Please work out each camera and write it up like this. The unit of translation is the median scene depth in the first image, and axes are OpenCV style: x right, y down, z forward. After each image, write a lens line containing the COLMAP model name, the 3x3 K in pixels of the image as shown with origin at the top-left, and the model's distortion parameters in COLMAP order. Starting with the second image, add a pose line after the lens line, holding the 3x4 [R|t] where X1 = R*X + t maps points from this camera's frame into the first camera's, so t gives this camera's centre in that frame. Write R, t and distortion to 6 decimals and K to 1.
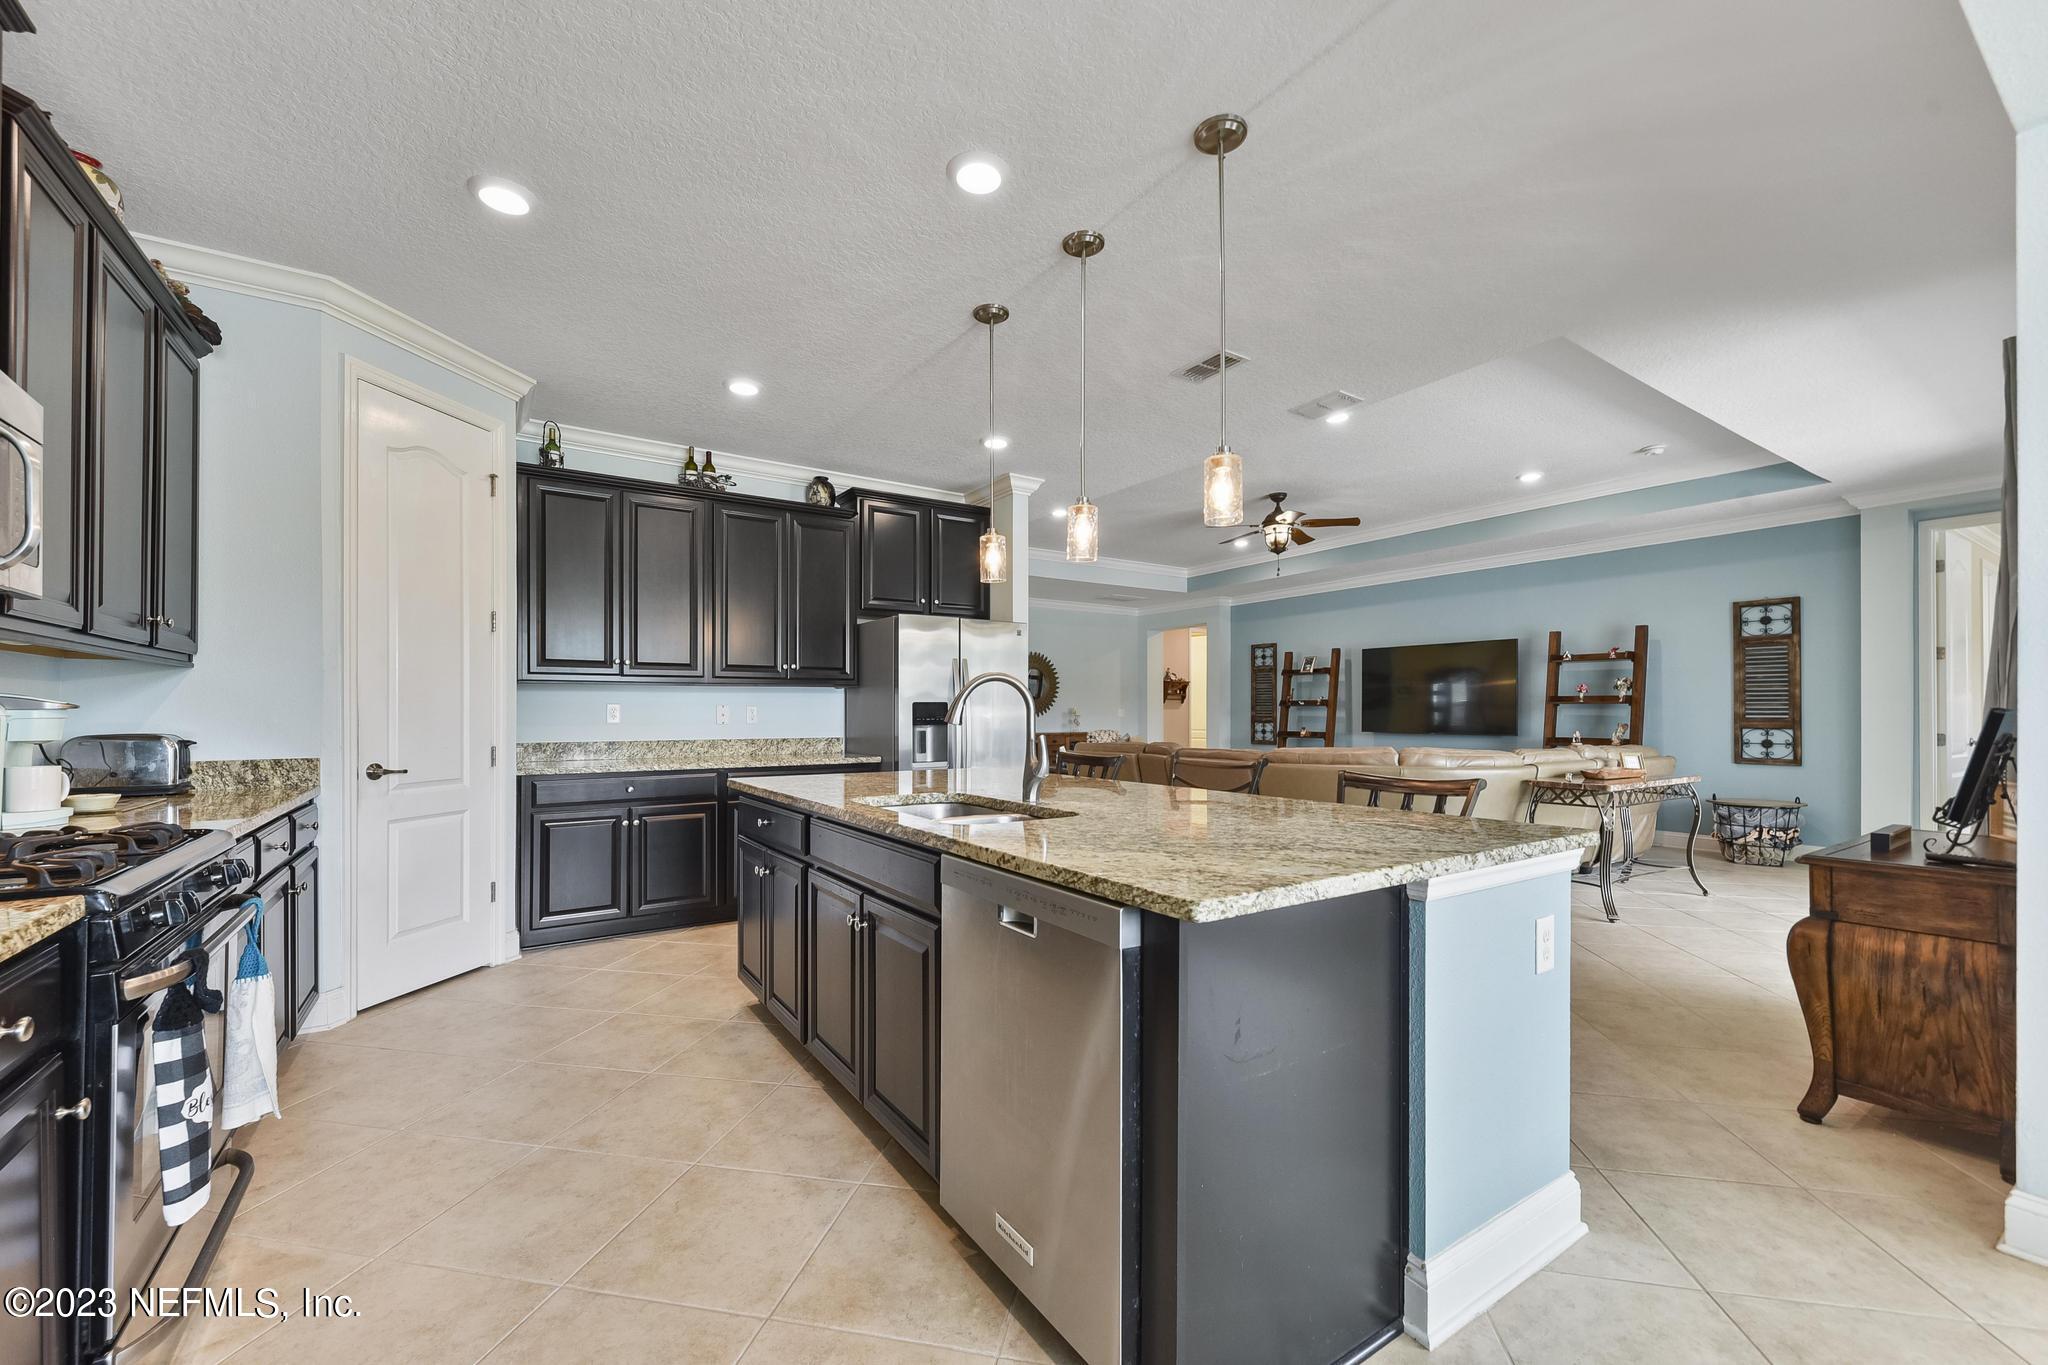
lens RADIAL K [[810.7, 0, 1019.1], [0, 810.7, 717.5], [0, 0, 1]] dist [0.010837, -0.000187]
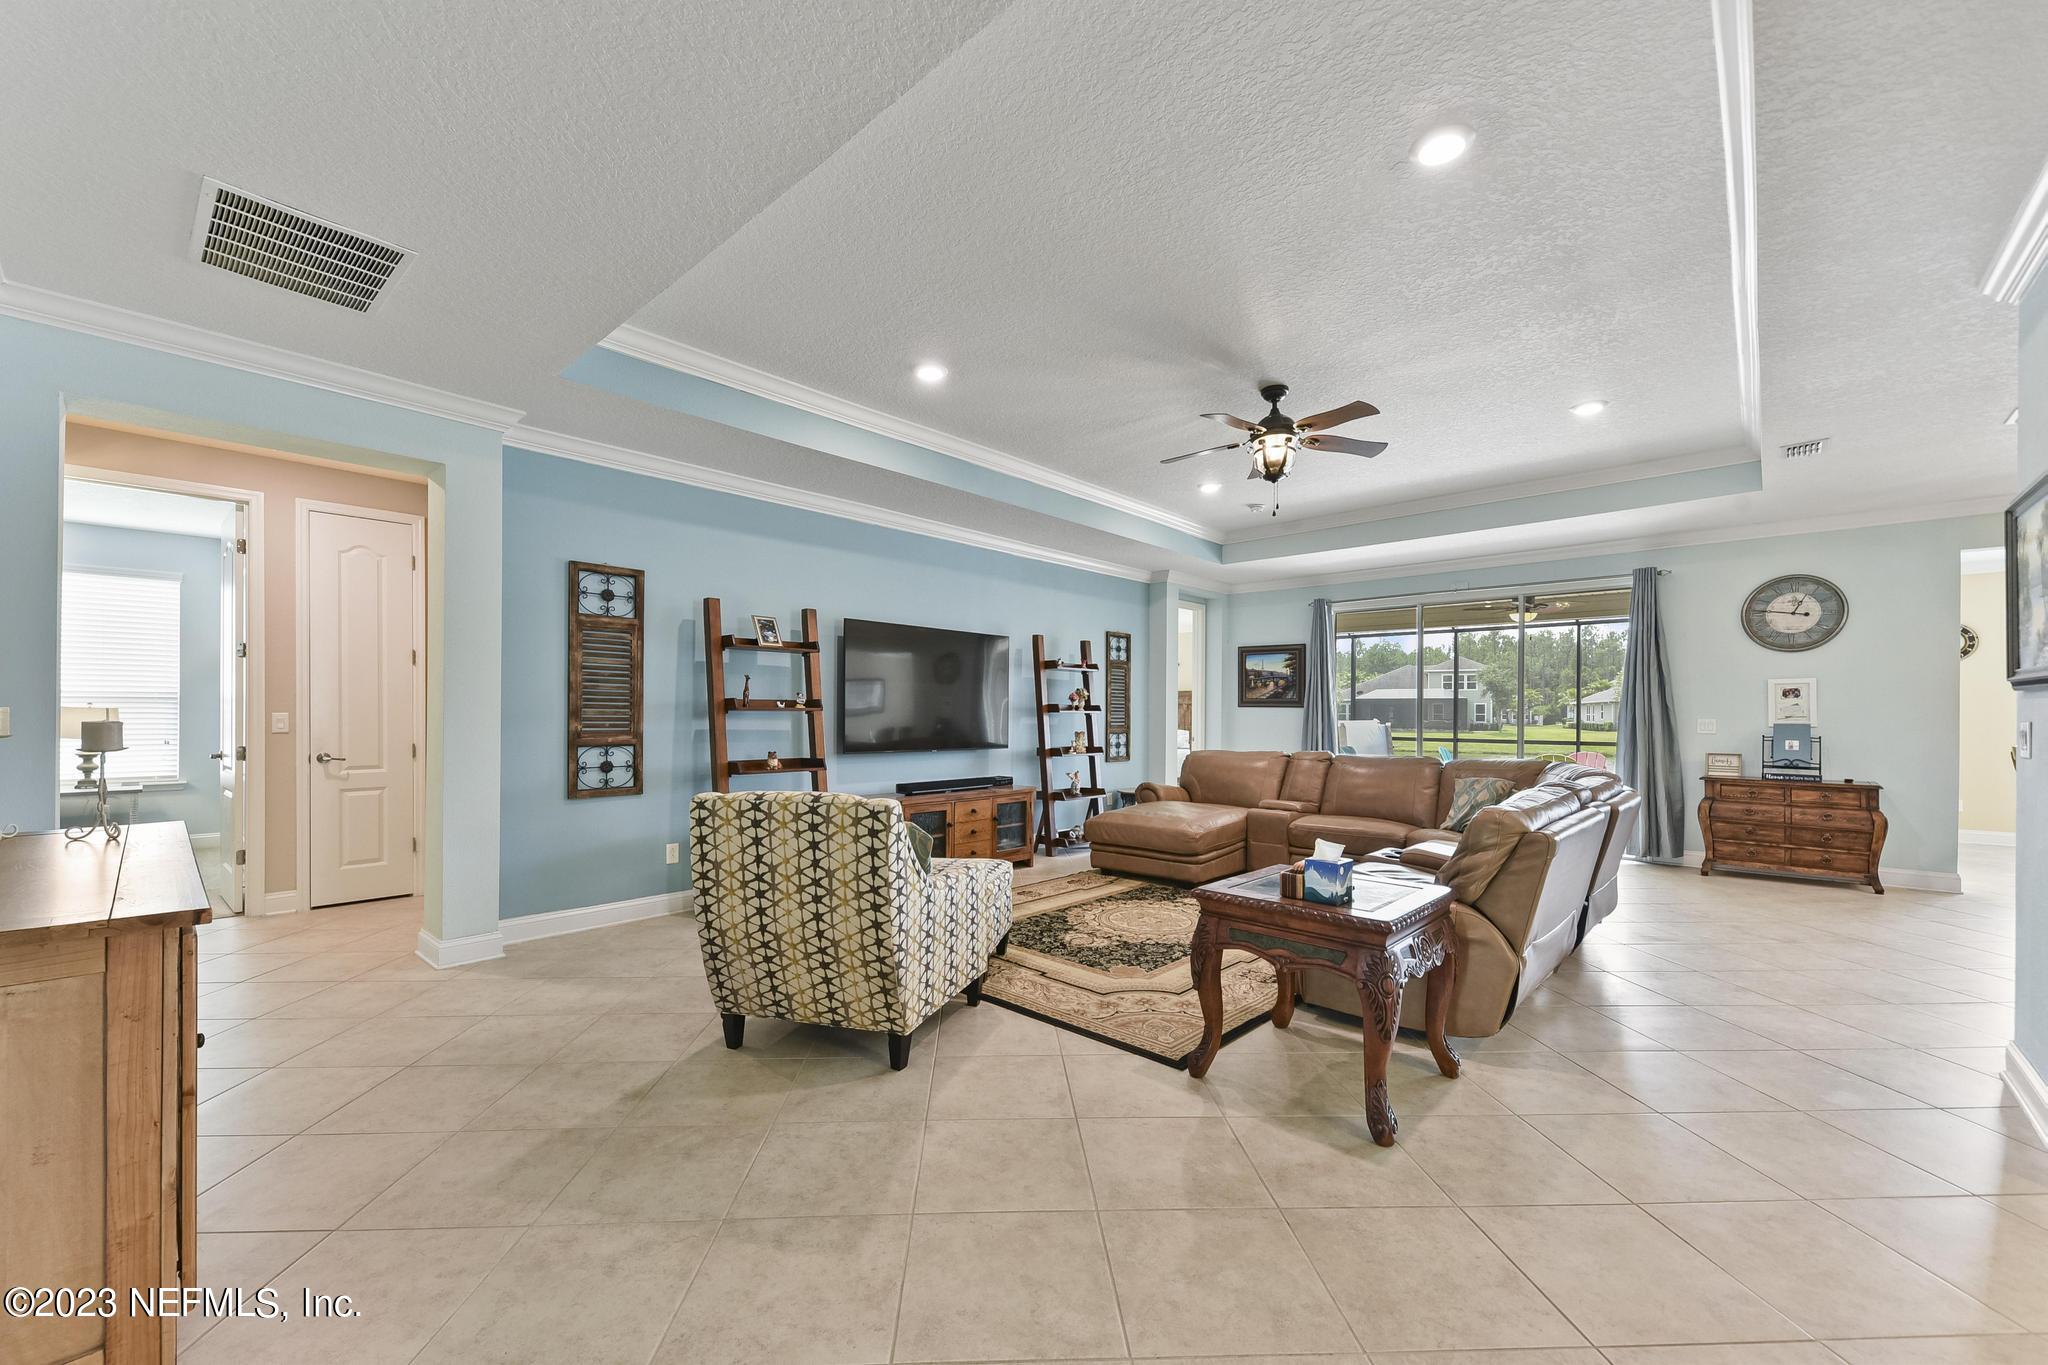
lens RADIAL K [[810.7, 0, 1019.1], [0, 810.7, 717.5], [0, 0, 1]] dist [0.010837, -0.000187]
pose [[-0.240937, -0.005445, 0.970525, -0.319194], [0.001934, 0.999980, 0.006091, -0.021260], [-0.970539, 0.003345, -0.240922, 1.633724]]
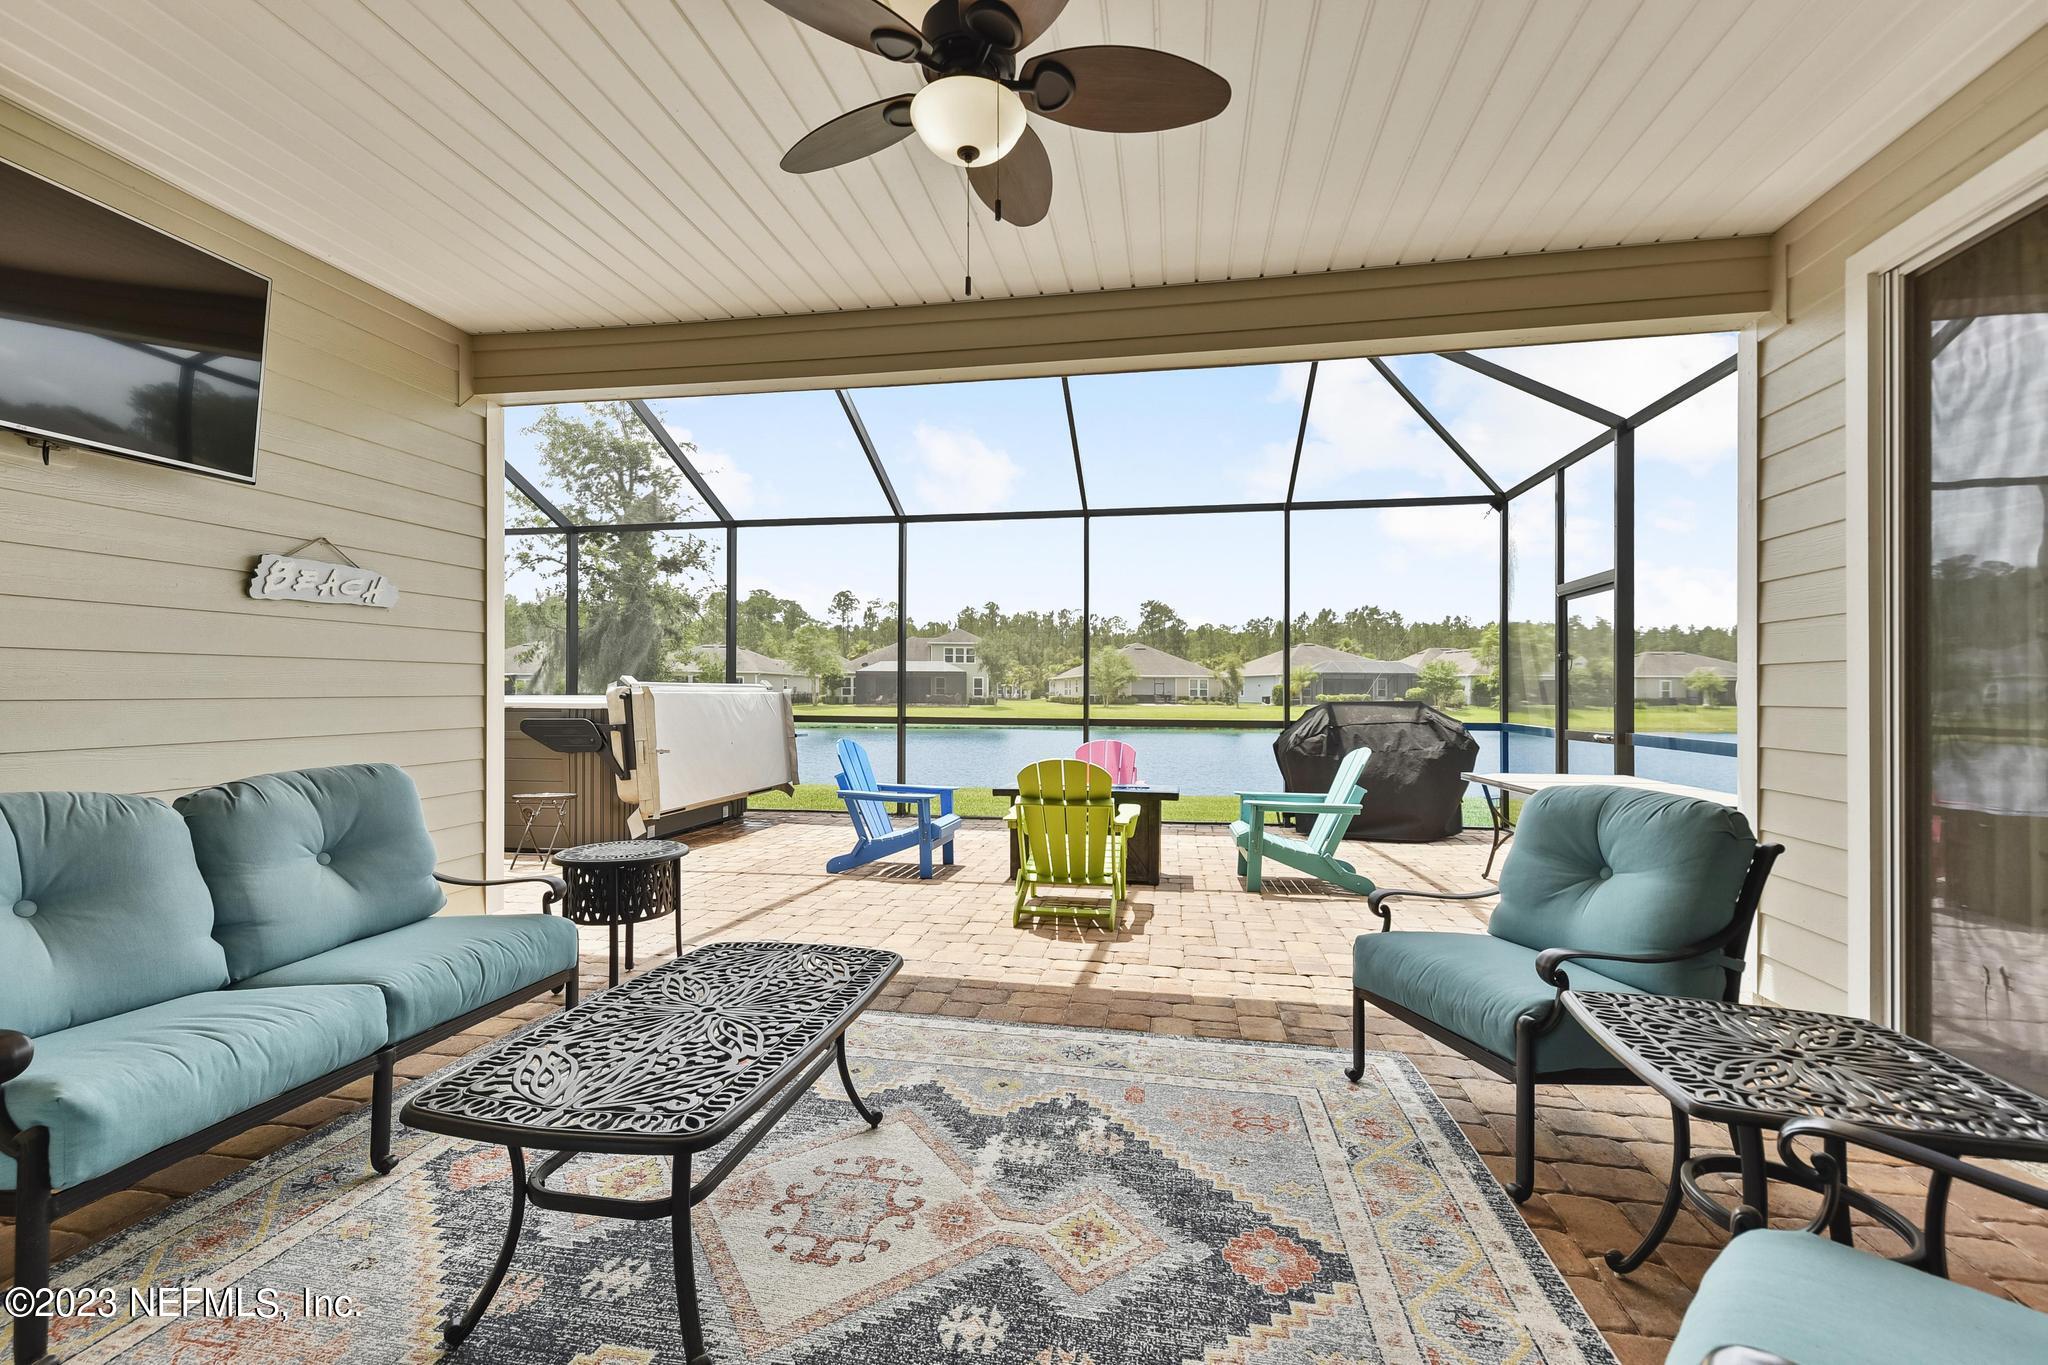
lens RADIAL K [[859.9, 0, 1024.0], [0, 859.9, 682.5], [0, 0, 1]] dist [0.000163, -0.000071]
pose [[-0.722678, 0.004068, 0.691173, 0.702665], [-0.000185, 0.999982, -0.006078, 0.015153], [-0.691185, -0.004521, -0.722664, 0.557172]]
